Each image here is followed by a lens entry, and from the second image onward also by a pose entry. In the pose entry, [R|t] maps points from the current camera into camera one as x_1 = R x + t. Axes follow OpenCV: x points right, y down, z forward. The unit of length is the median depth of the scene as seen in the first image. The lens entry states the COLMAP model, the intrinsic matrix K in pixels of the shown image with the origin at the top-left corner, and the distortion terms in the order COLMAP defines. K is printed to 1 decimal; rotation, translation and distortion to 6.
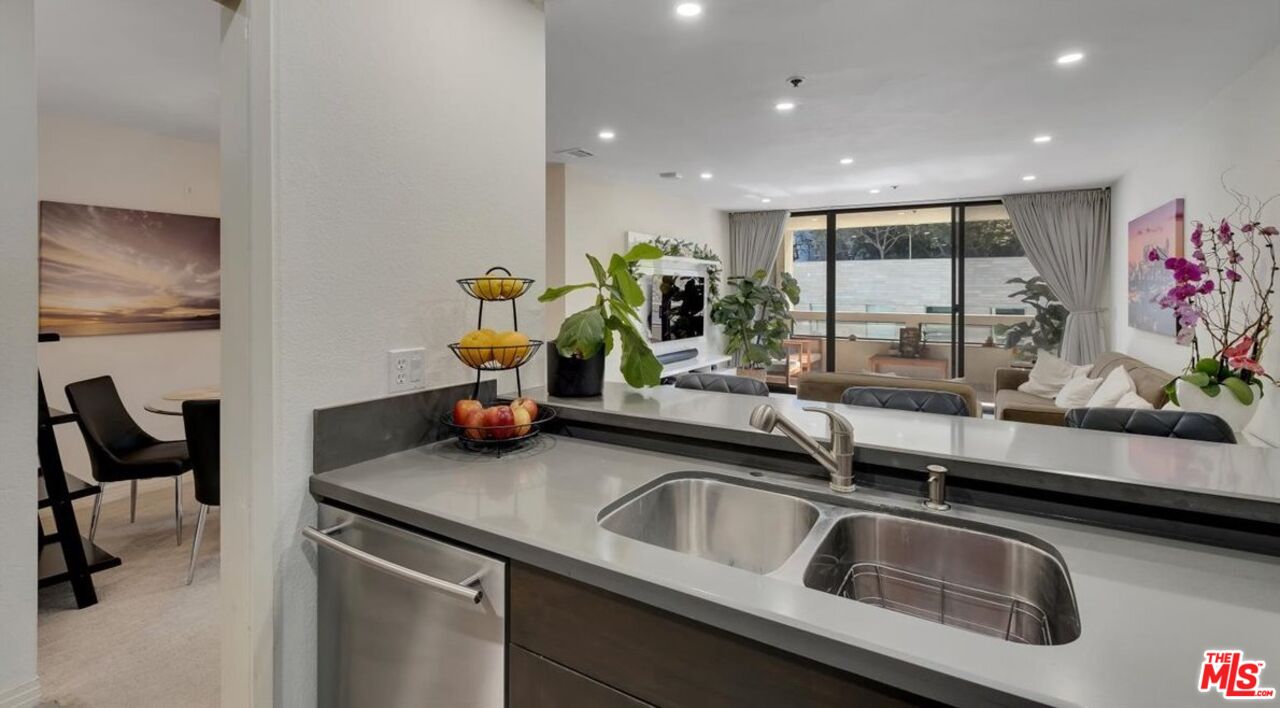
lens RADIAL K [[584.7, 0, 638.3], [0, 584.7, 292.2], [0, 0, 1]] dist [-0.000072, 0.000110]
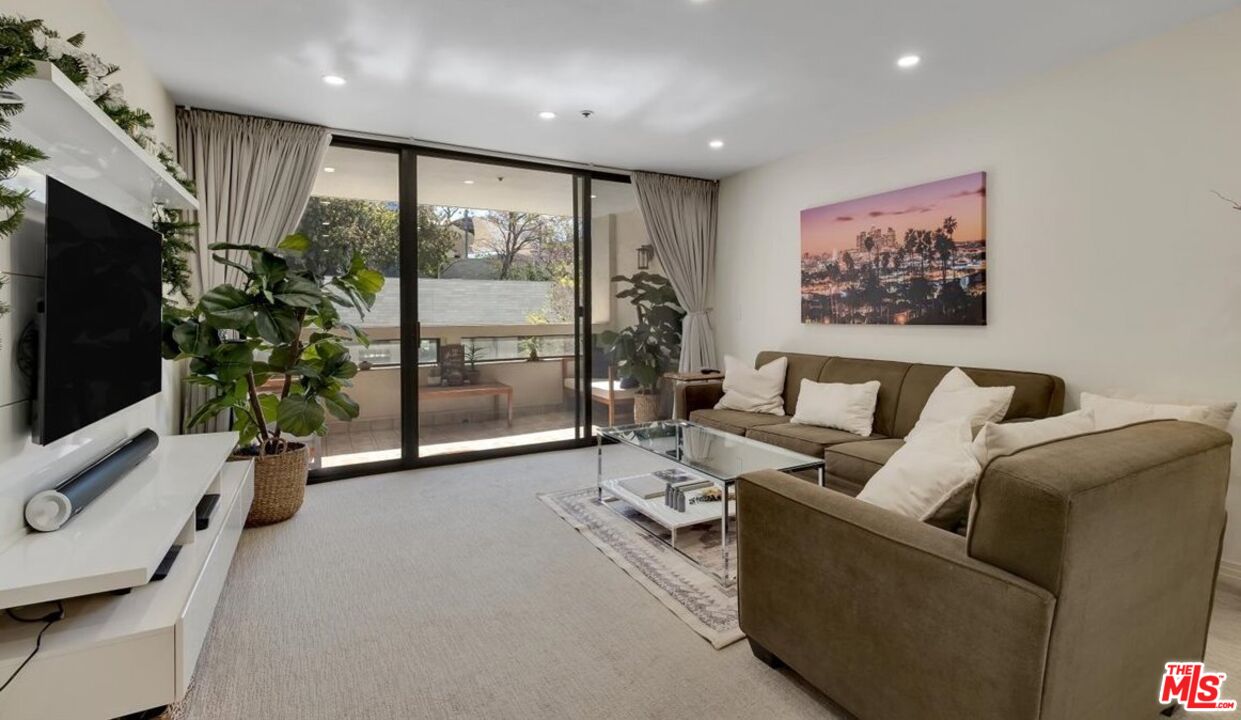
lens RADIAL K [[568.7, 0, 641.4], [0, 568.7, 311.3], [0, 0, 1]] dist [0.009129, -0.000661]
pose [[0.493822, -0.006033, 0.869542, -0.051768], [0.010632, 0.999943, 0.000900, 0.025622], [-0.869498, 0.008800, 0.493858, 0.535899]]
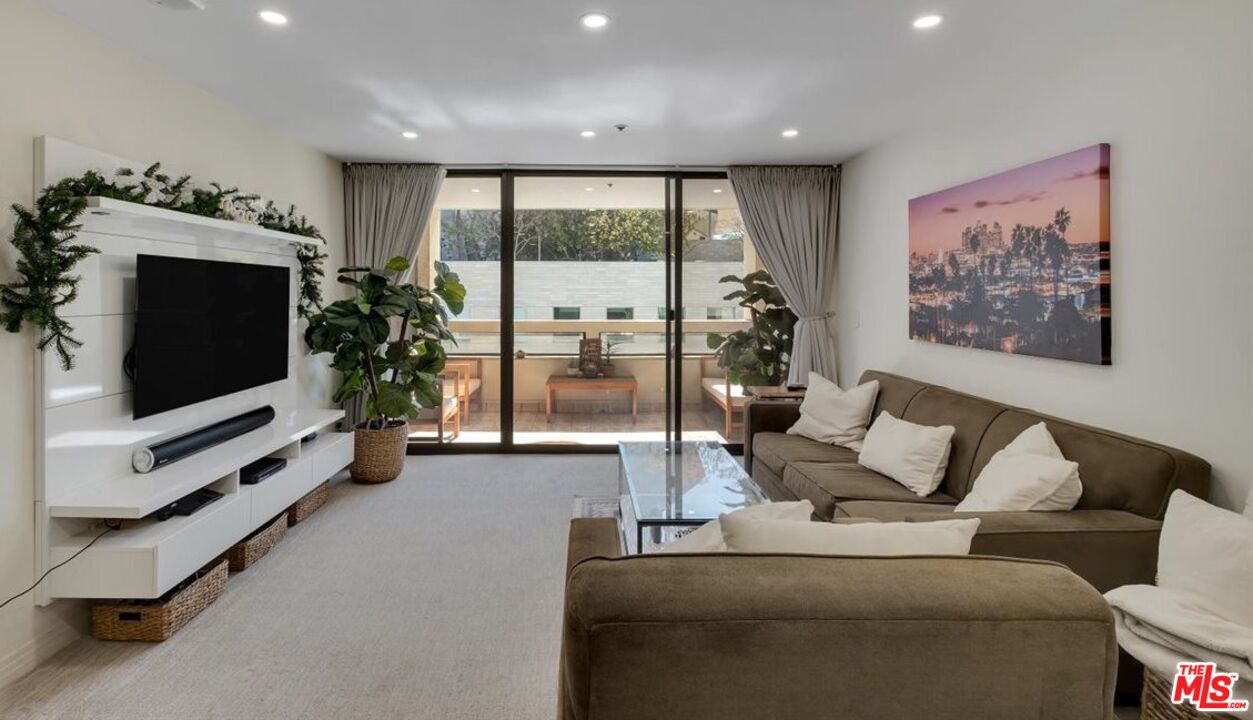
lens RADIAL K [[587.6, 0, 596.6], [0, 587.6, 288.0], [0, 0, 1]] dist [0.011557, -0.000310]
pose [[0.853119, 0.000648, 0.521717, 0.069639], [0.004332, 0.999956, -0.008327, -0.001053], [-0.521699, 0.009364, 0.853078, 0.389782]]
